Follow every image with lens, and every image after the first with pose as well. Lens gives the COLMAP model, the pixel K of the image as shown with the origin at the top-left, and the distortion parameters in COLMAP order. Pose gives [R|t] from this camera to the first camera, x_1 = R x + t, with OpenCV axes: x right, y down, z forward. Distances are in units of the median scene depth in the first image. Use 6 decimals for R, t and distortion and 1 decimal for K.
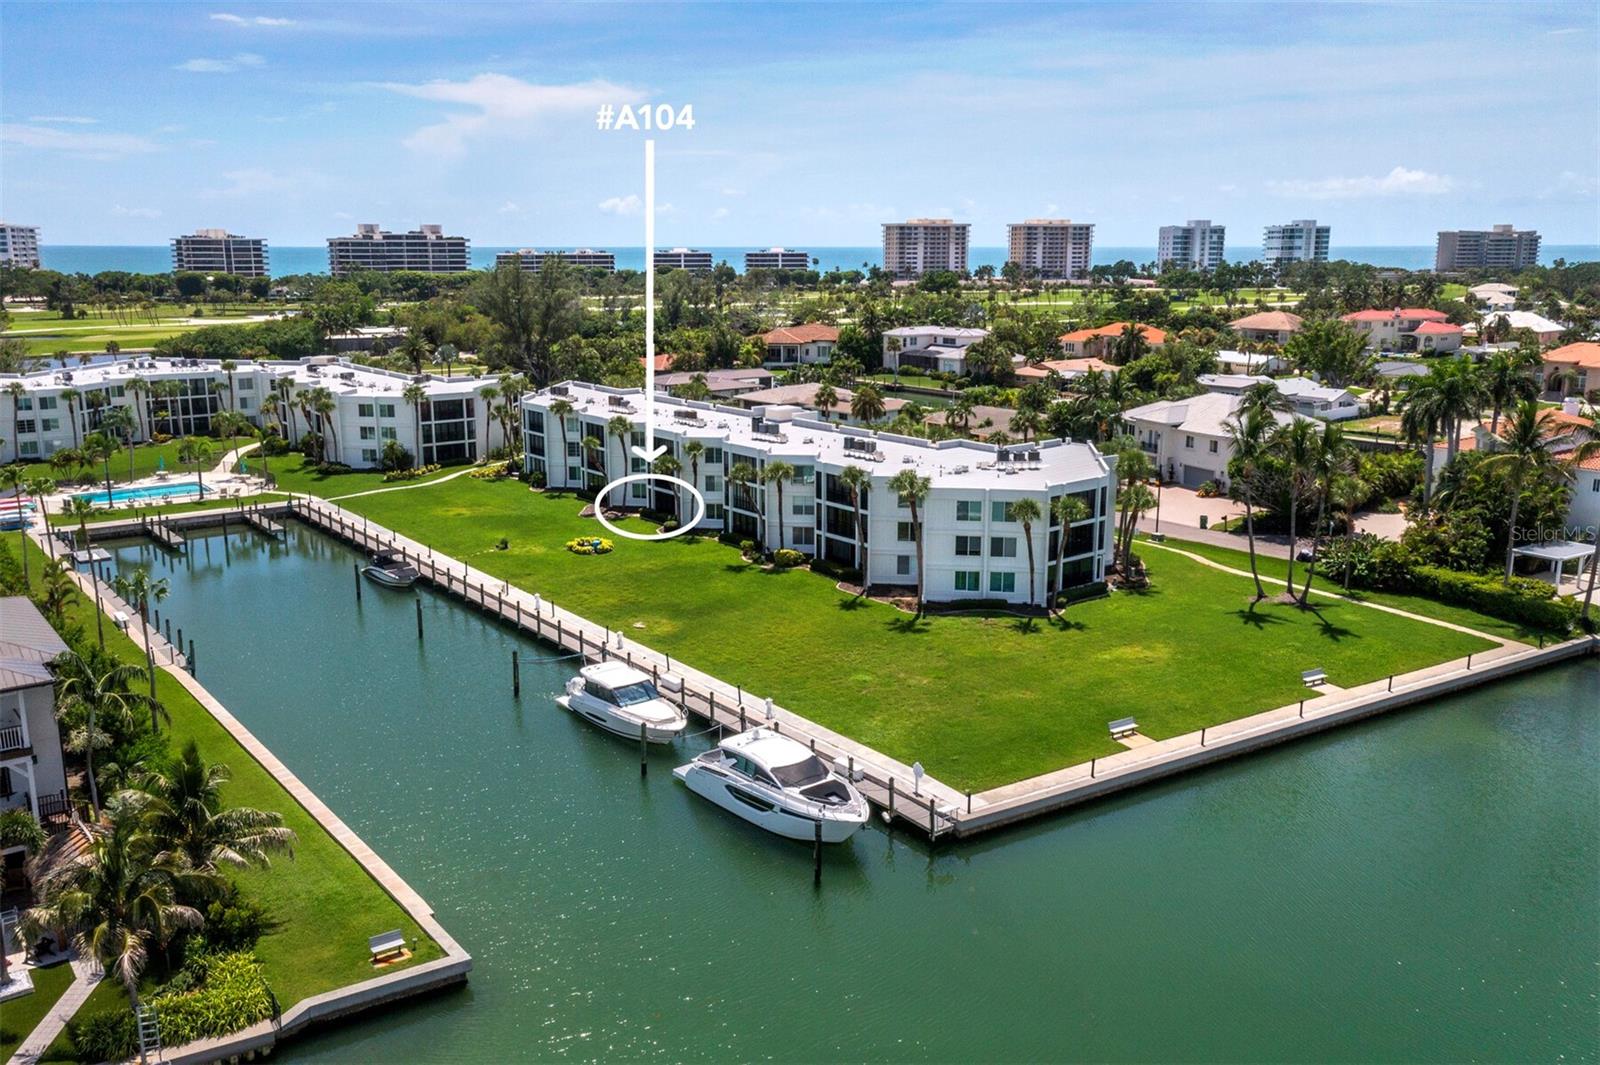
lens RADIAL K [[1305.7, 0, 800.0], [0, 1305.7, 532.5], [0, 0, 1]] dist [-0.015541, 0.073478]
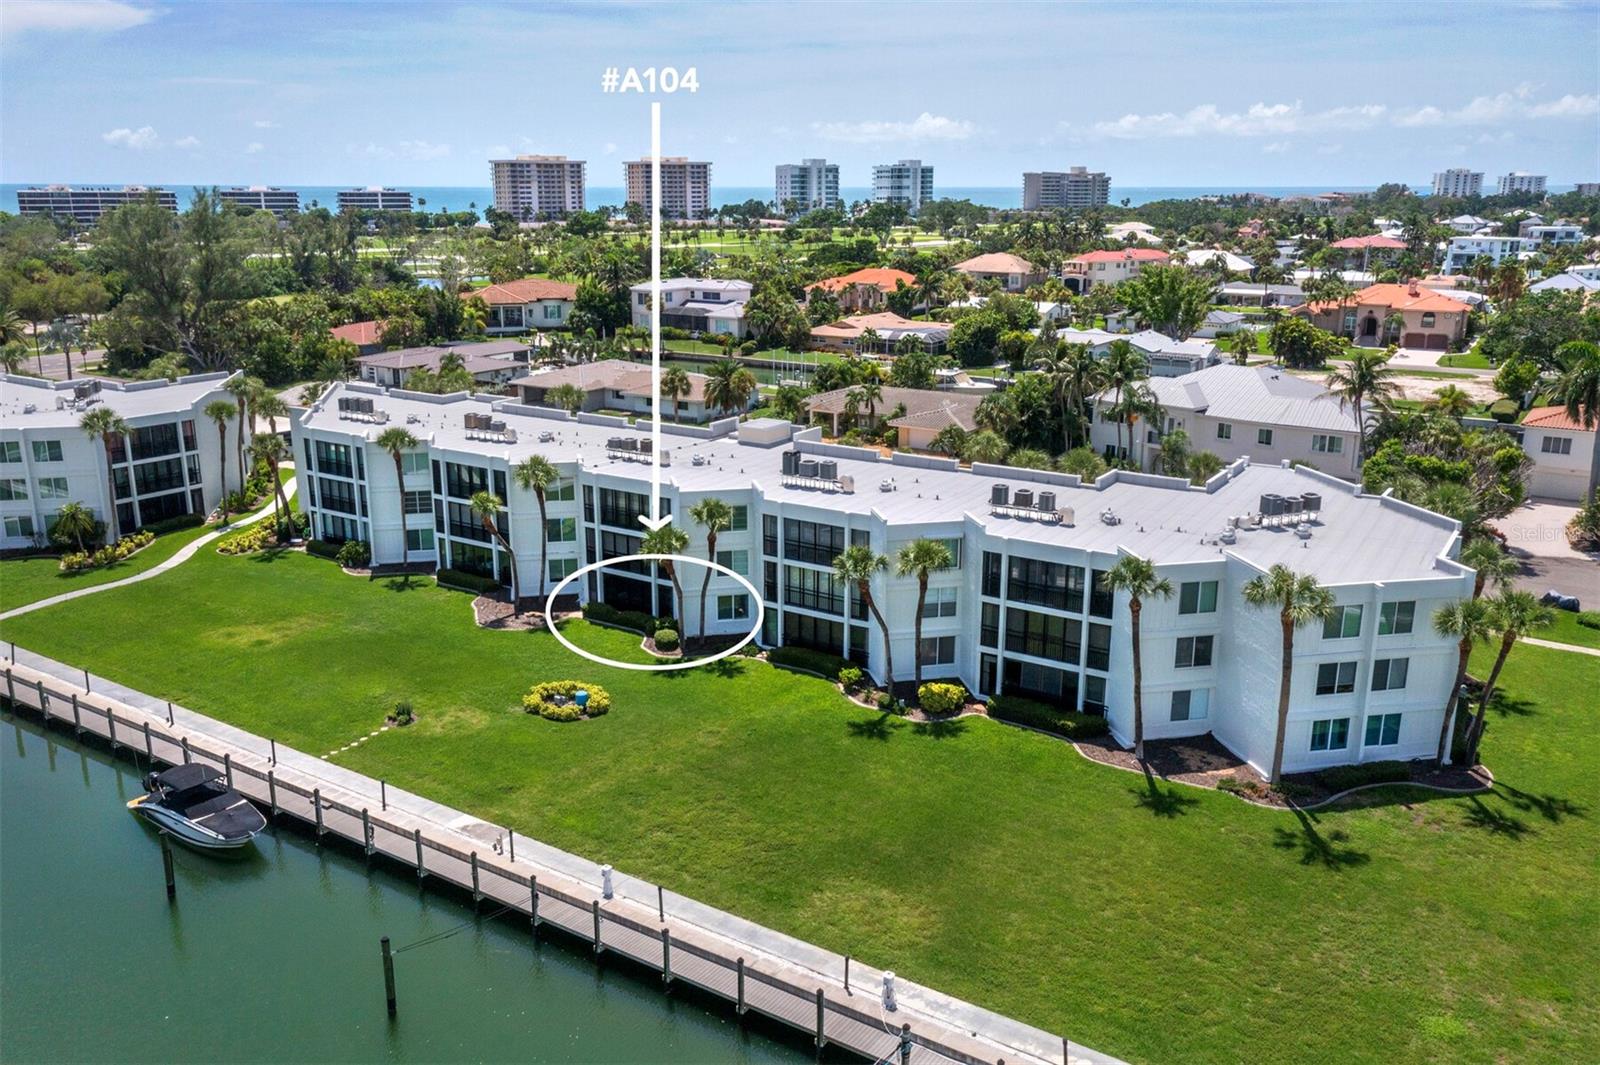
lens RADIAL K [[1290.5, 0, 800.0], [0, 1290.5, 532.5], [0, 0, 1]] dist [-0.013475, 0.066745]
pose [[0.947773, -0.081552, 0.308342, -0.173246], [0.067201, 0.996116, 0.056898, -0.065870], [-0.311785, -0.033206, 0.949572, 0.323248]]
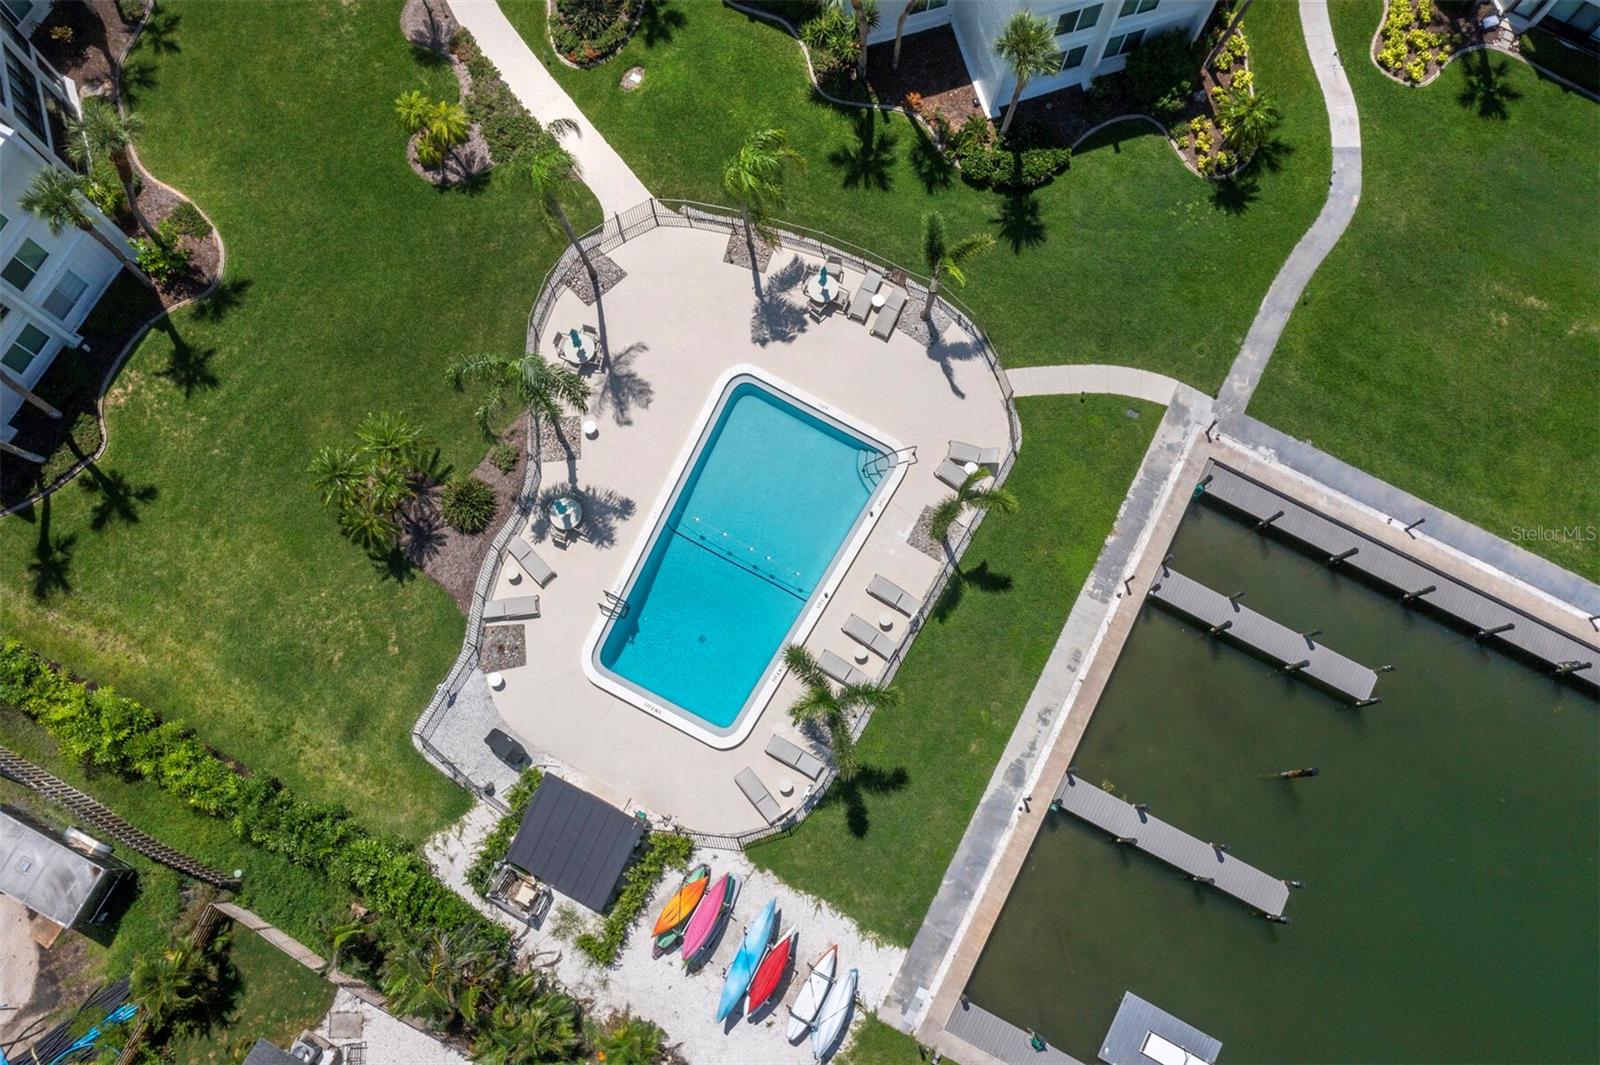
lens RADIAL K [[1290.5, 0, 800.0], [0, 1290.5, 532.5], [0, 0, 1]] dist [-0.013475, 0.066745]
pose [[0.911960, -0.392185, 0.120502, -0.484572], [0.068715, 0.435561, 0.897533, -0.318966], [-0.404485, -0.810233, 0.424163, 0.775666]]
